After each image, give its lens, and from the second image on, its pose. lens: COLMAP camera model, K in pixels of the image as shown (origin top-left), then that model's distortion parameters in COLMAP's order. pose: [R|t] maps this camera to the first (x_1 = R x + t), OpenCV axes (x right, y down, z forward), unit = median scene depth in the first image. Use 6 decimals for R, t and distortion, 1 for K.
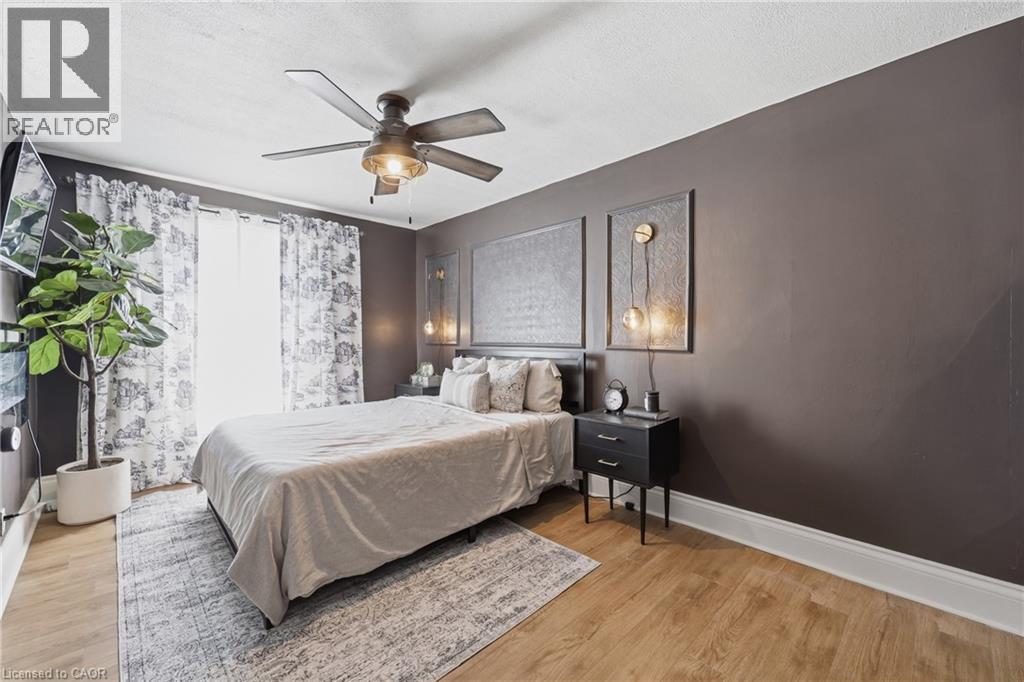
lens RADIAL K [[414.1, 0, 511.8], [0, 414.1, 340.2], [0, 0, 1]] dist [-0.003706, 0.000907]
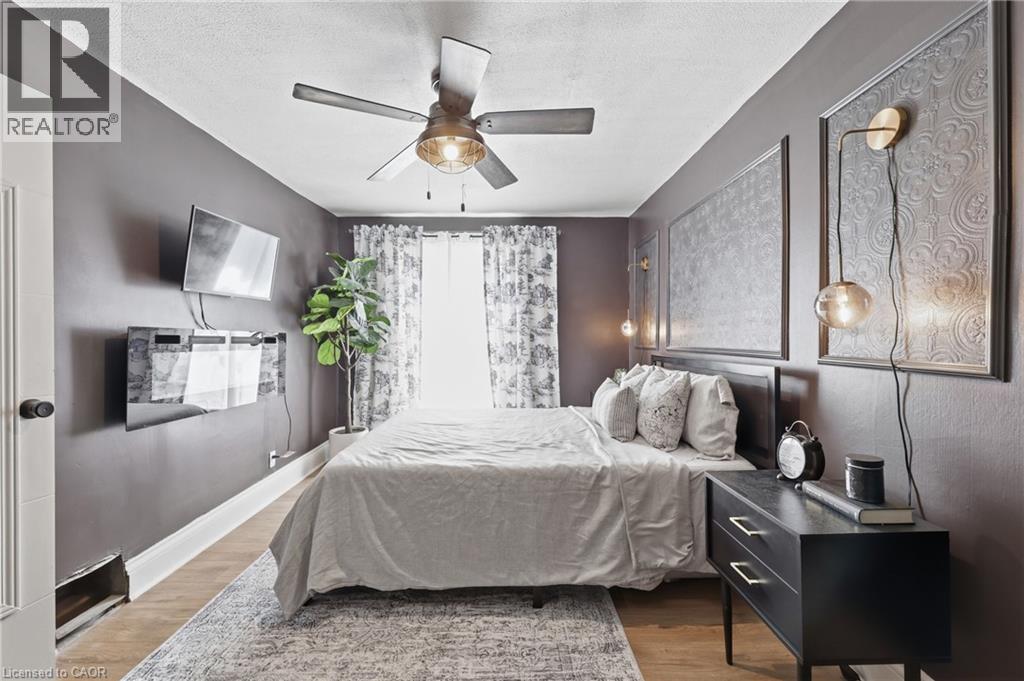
lens RADIAL K [[414.1, 0, 510.5], [0, 414.1, 337.4], [0, 0, 1]] dist [-0.003706, 0.000907]
pose [[0.718291, -0.002447, -0.695739, 0.315566], [-0.004157, 0.999961, -0.007808, -0.005775], [0.695731, 0.008501, 0.718252, 0.319414]]
